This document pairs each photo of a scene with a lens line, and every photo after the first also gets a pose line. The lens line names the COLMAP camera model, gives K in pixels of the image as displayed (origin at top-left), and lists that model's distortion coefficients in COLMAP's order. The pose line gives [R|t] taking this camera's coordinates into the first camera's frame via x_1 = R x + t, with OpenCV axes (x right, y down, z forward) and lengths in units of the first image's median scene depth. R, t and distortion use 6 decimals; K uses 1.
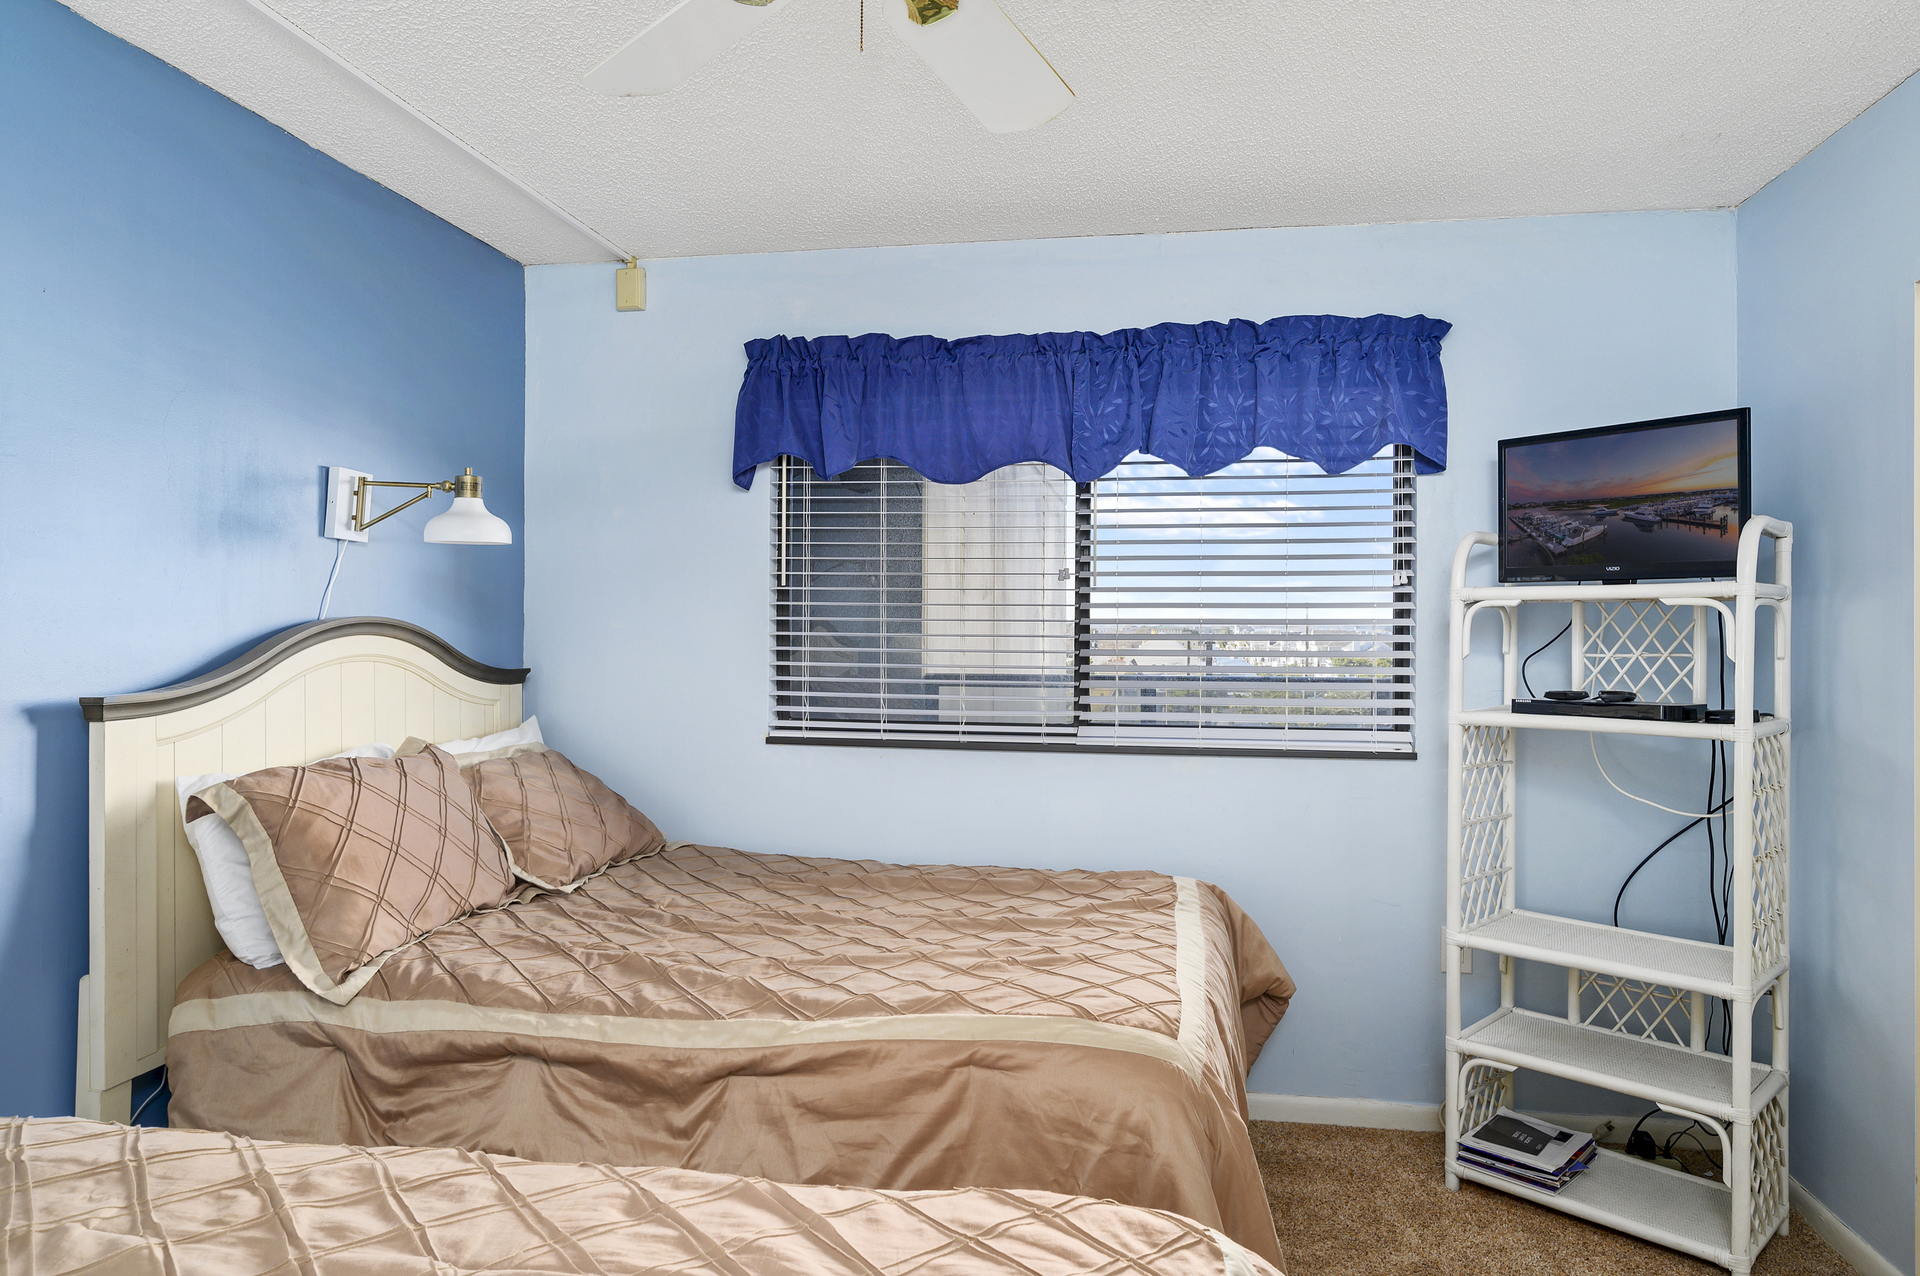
lens RADIAL K [[1197.0, 0, 964.5], [0, 1197.0, 623.2], [0, 0, 1]] dist [-0.008302, 0.000219]
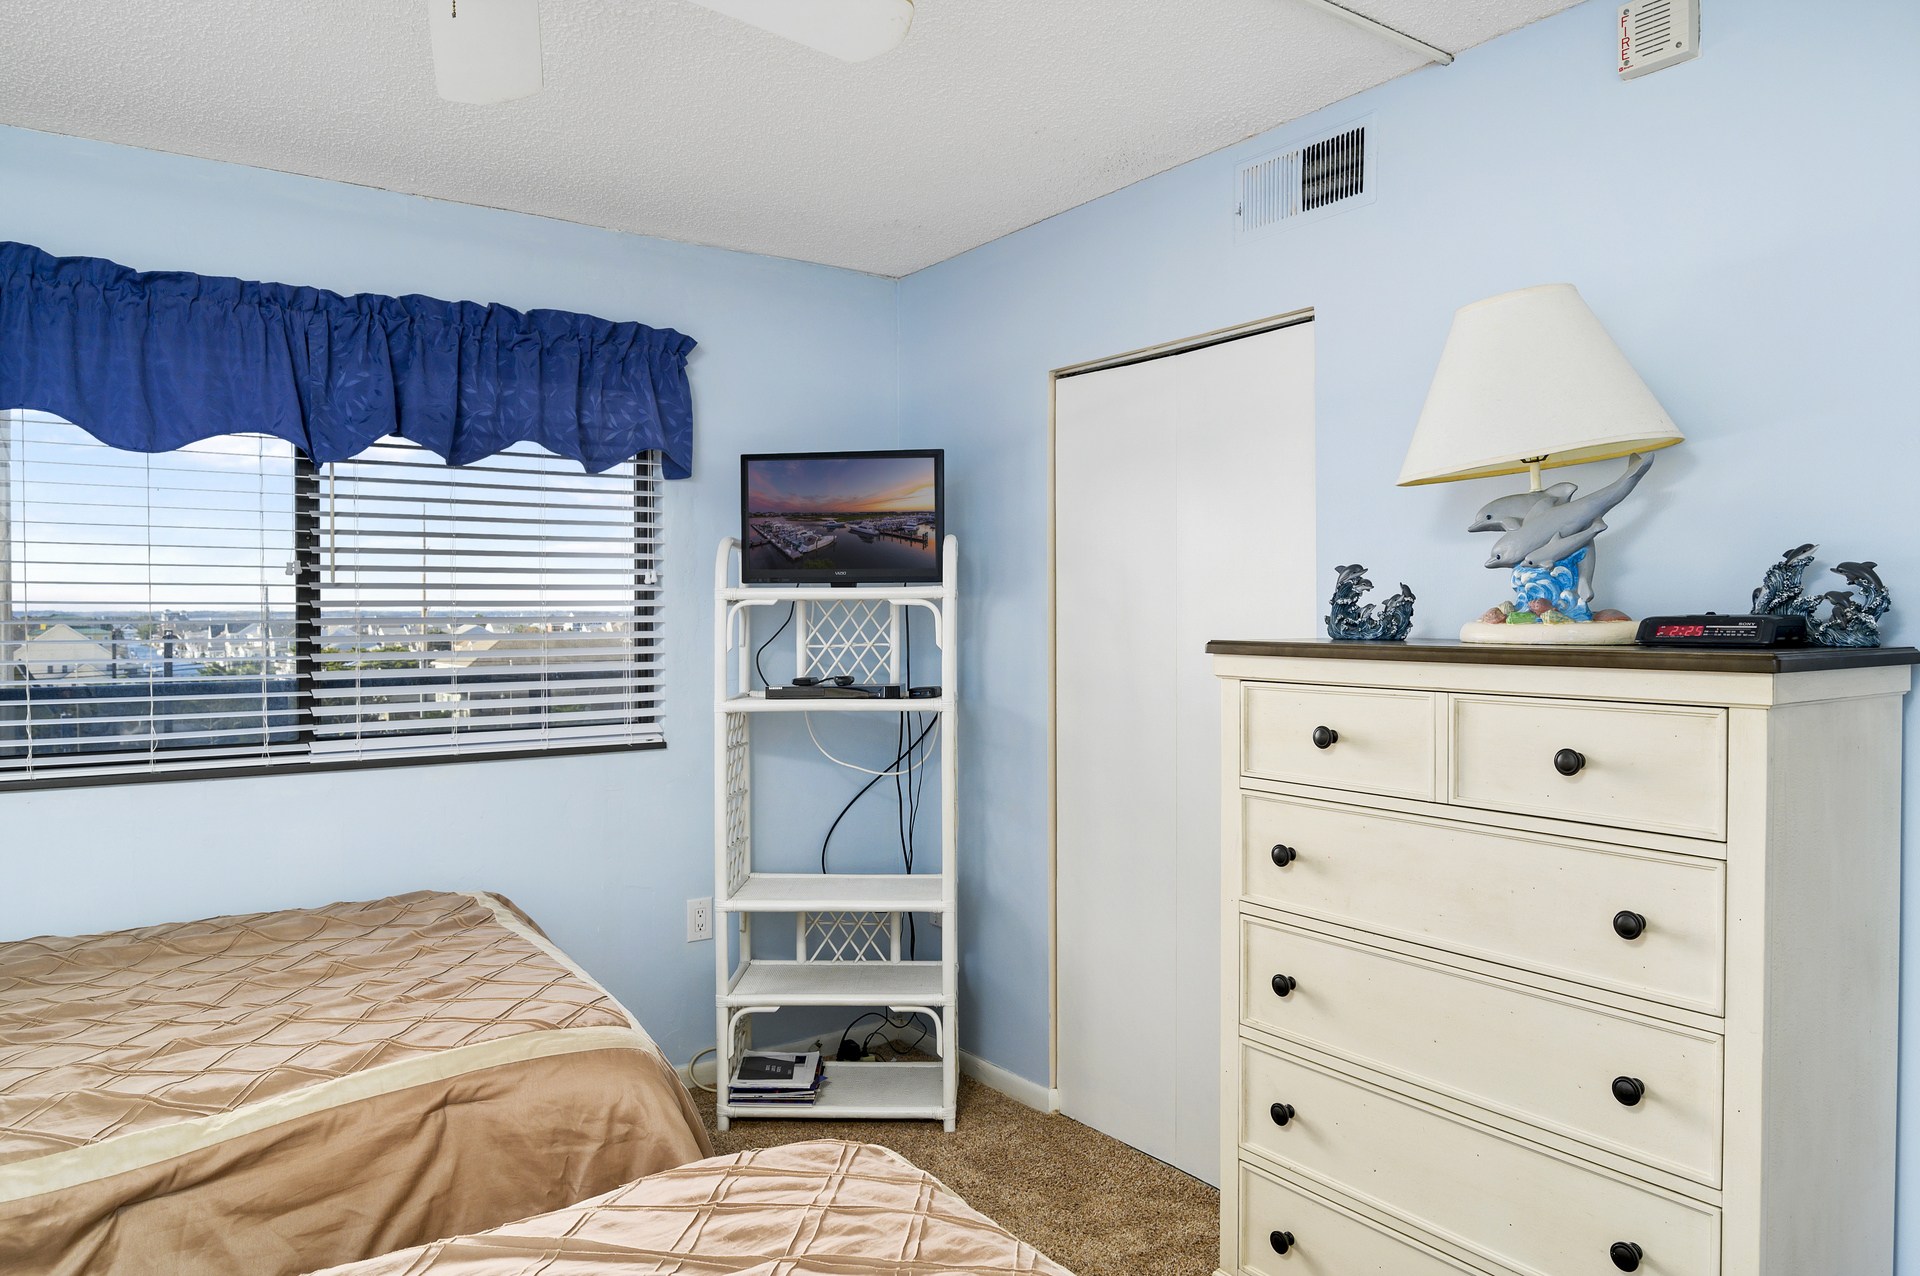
lens RADIAL K [[1285.5, 0, 957.6], [0, 1285.5, 648.8], [0, 0, 1]] dist [-0.022728, 0.010589]
pose [[0.709407, -0.028337, 0.704229, -0.267764], [0.007142, 0.999429, 0.033021, -0.011101], [-0.704762, -0.018396, 0.709205, 0.011155]]
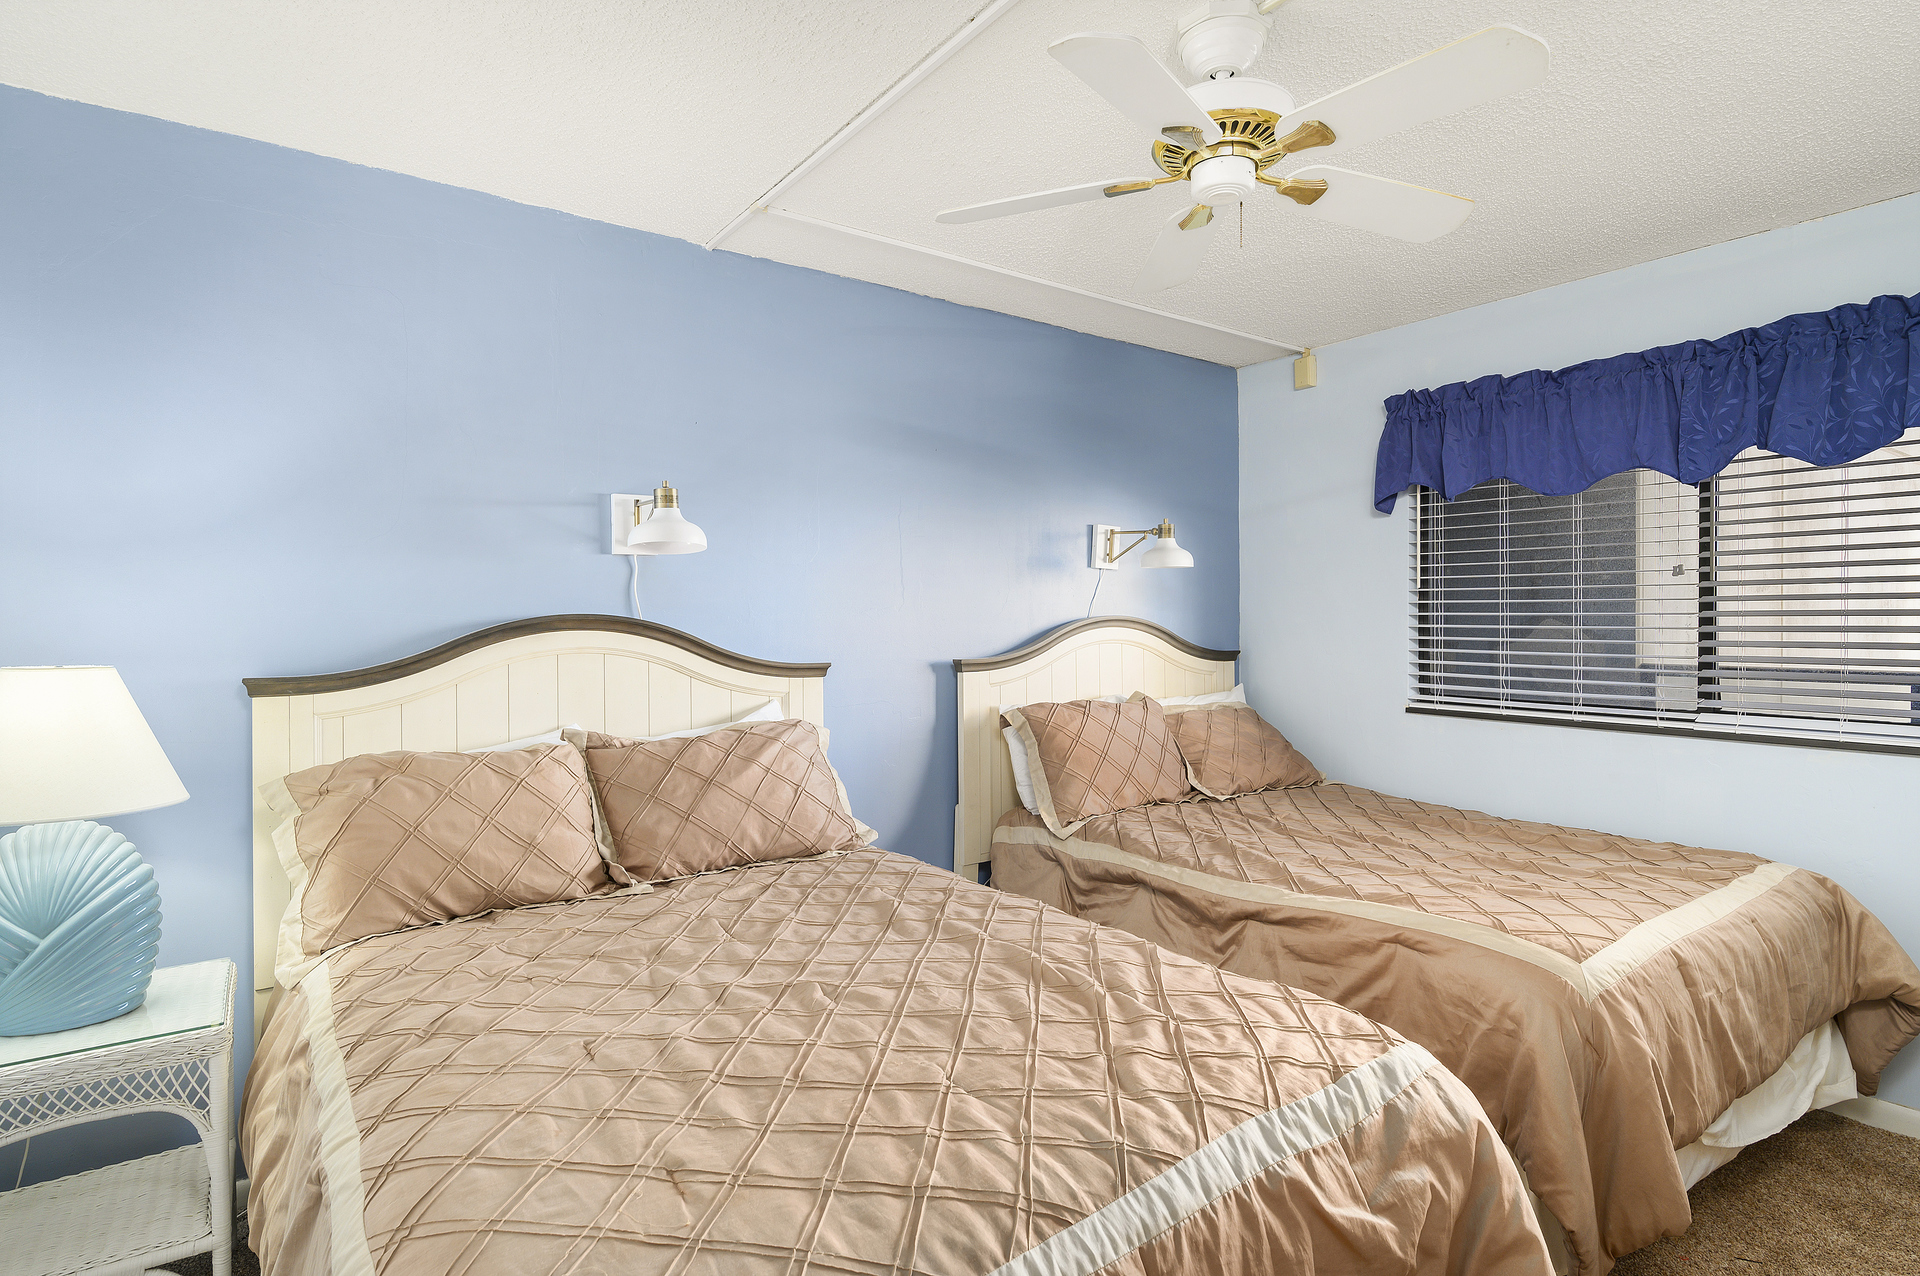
lens RADIAL K [[978.4, 0, 969.1], [0, 978.4, 638.9], [0, 0, 1]] dist [-0.001564, -0.000023]
pose [[0.714620, 0.007669, -0.699471, 0.285857], [0.006959, 0.999812, 0.018071, 0.000738], [0.699478, -0.017781, 0.714432, -0.083372]]
